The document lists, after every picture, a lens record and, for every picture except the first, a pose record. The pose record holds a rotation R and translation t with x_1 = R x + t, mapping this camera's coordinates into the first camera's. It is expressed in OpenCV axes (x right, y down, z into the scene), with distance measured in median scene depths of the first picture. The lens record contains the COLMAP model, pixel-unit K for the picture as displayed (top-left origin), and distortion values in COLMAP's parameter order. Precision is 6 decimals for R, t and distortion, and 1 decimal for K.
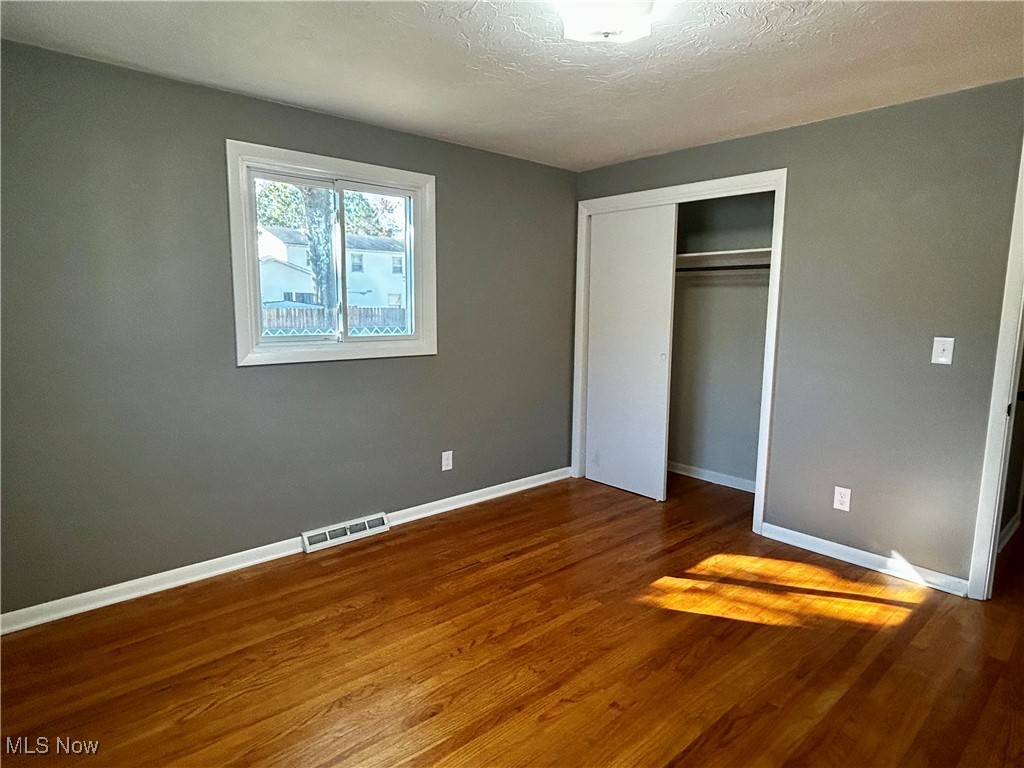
lens RADIAL K [[587.0, 0, 517.0], [0, 587.0, 397.0], [0, 0, 1]] dist [0.000686, -0.002239]
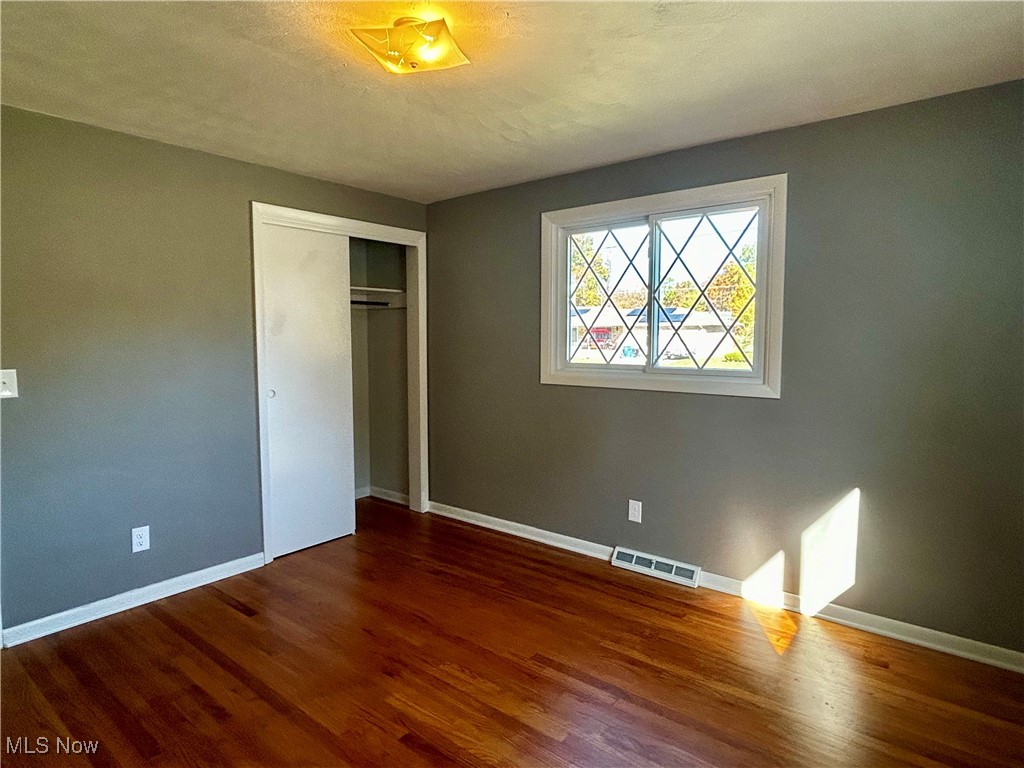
lens RADIAL K [[587.0, 0, 511.3], [0, 587.0, 385.5], [0, 0, 1]] dist [0.000686, -0.002239]
pose [[0.171273, 0.079560, -0.982006, 0.649235], [-0.152845, 0.986812, 0.053292, -0.090880], [0.973295, 0.140967, 0.181175, 0.570379]]
